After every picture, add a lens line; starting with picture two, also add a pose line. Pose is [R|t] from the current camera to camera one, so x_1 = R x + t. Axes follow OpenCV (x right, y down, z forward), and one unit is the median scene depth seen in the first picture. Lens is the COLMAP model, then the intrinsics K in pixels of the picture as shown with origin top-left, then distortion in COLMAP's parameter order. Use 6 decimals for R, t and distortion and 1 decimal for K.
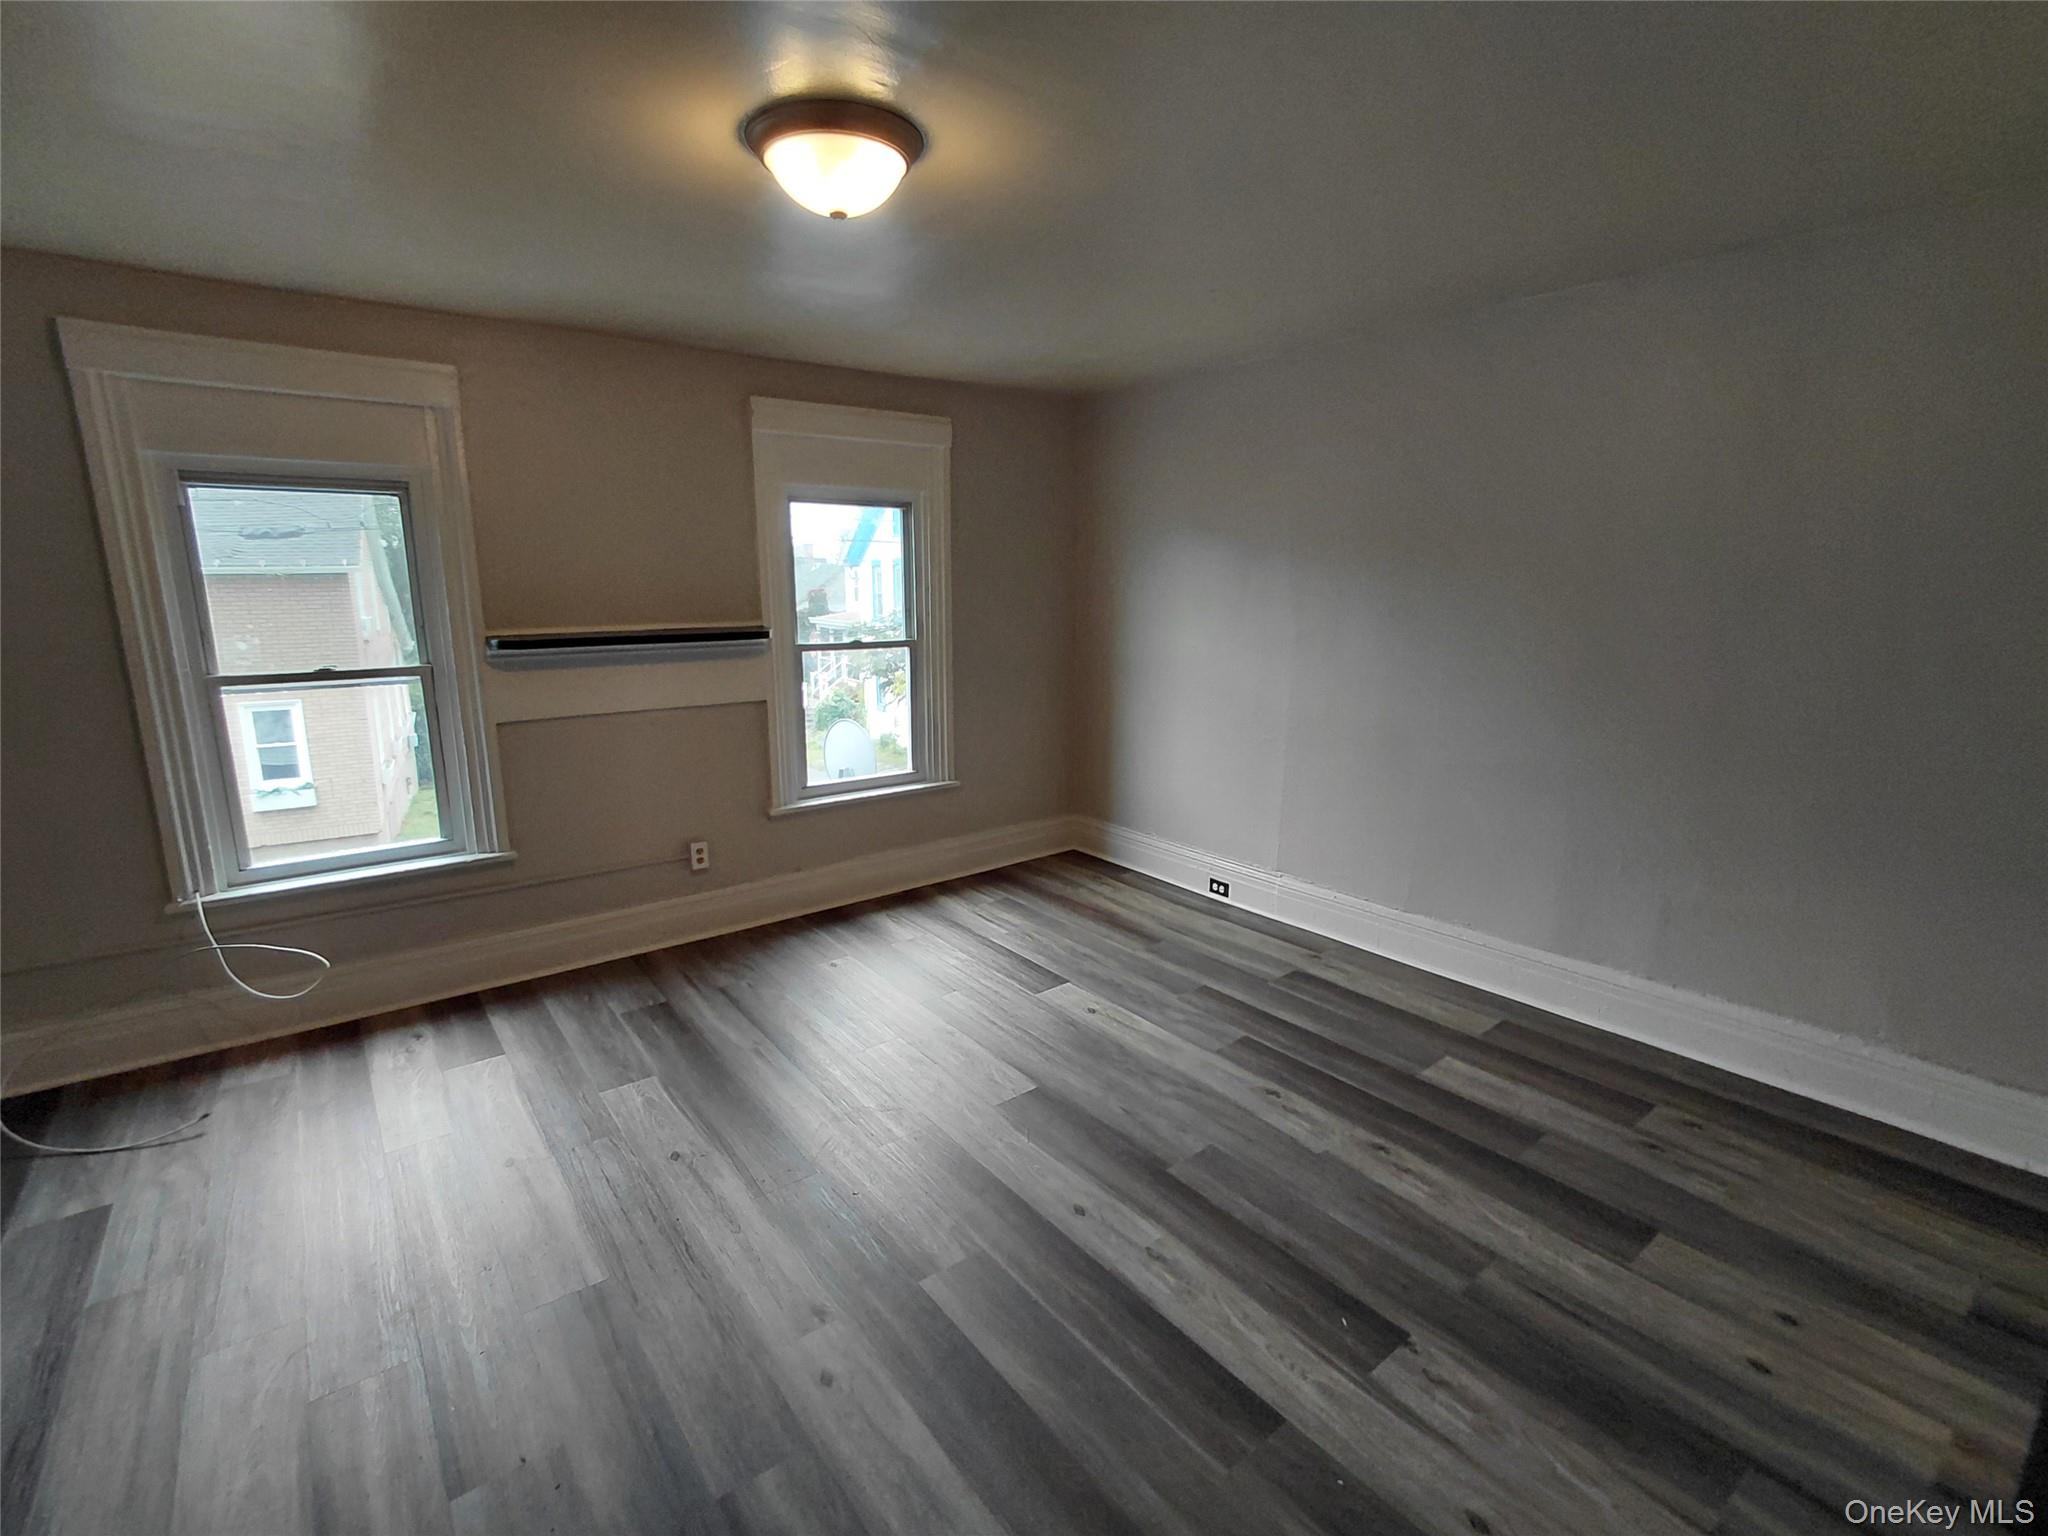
lens RADIAL K [[940.9, 0, 1005.9], [0, 940.9, 768.6], [0, 0, 1]] dist [-0.003682, -0.000022]
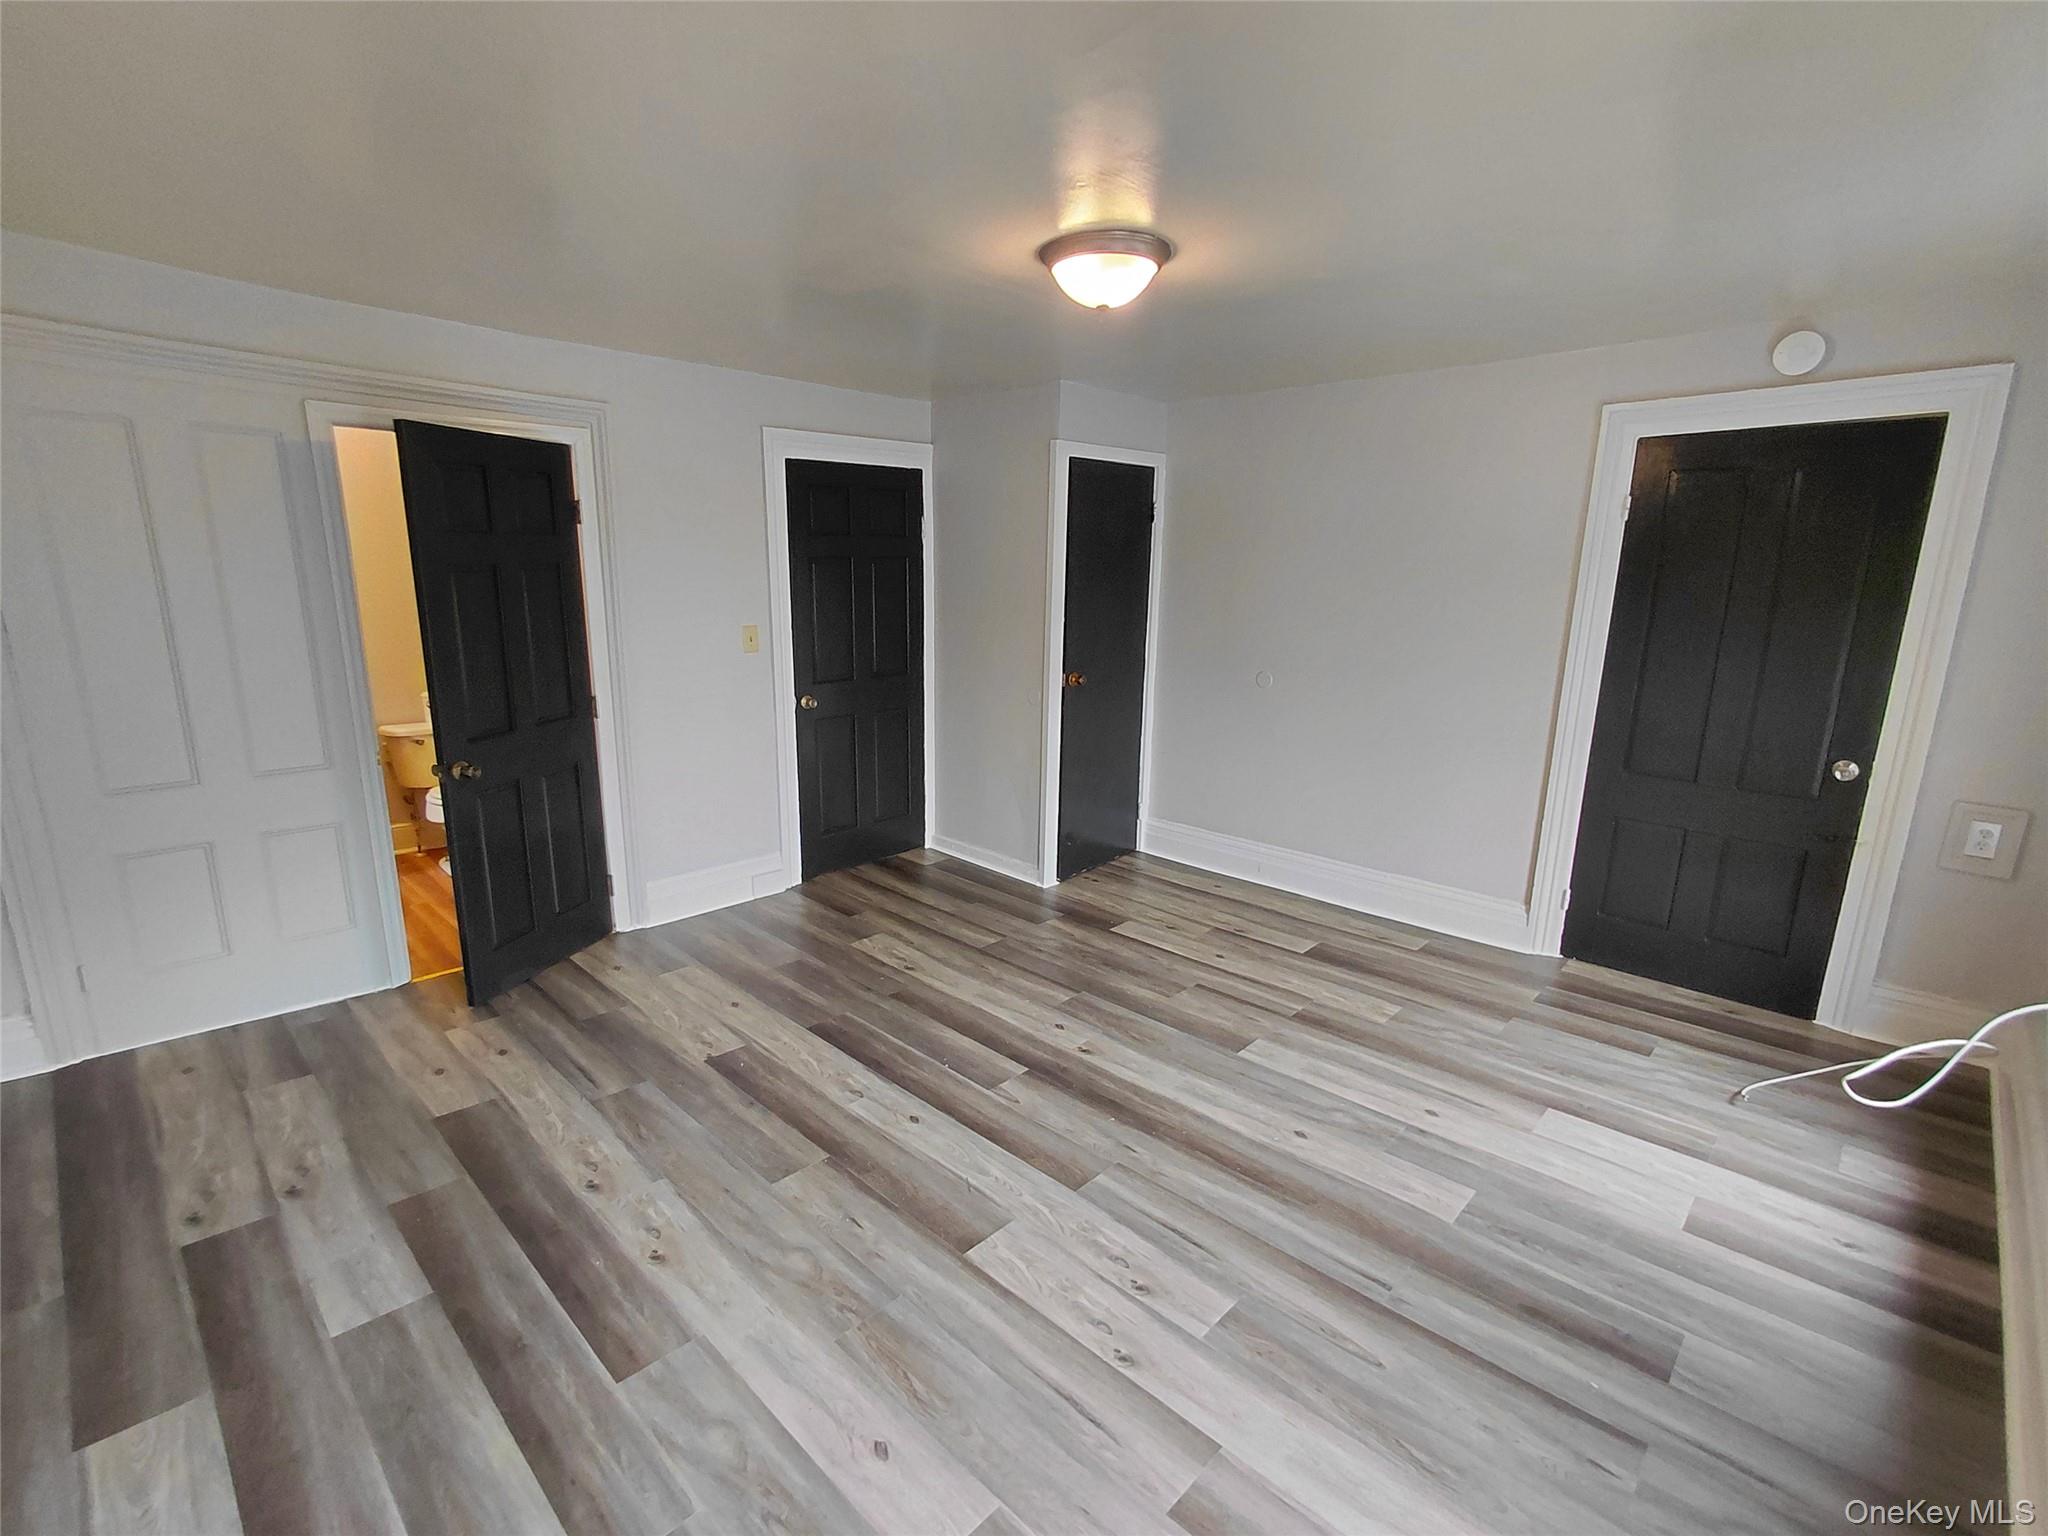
lens RADIAL K [[939.8, 0, 995.3], [0, 939.8, 766.5], [0, 0, 1]] dist [-0.008254, 0.000365]
pose [[-0.990222, 0.023625, -0.137486, 0.091594], [-0.035733, 0.909722, 0.413678, -0.291971], [0.134847, 0.414546, -0.899982, 1.326538]]
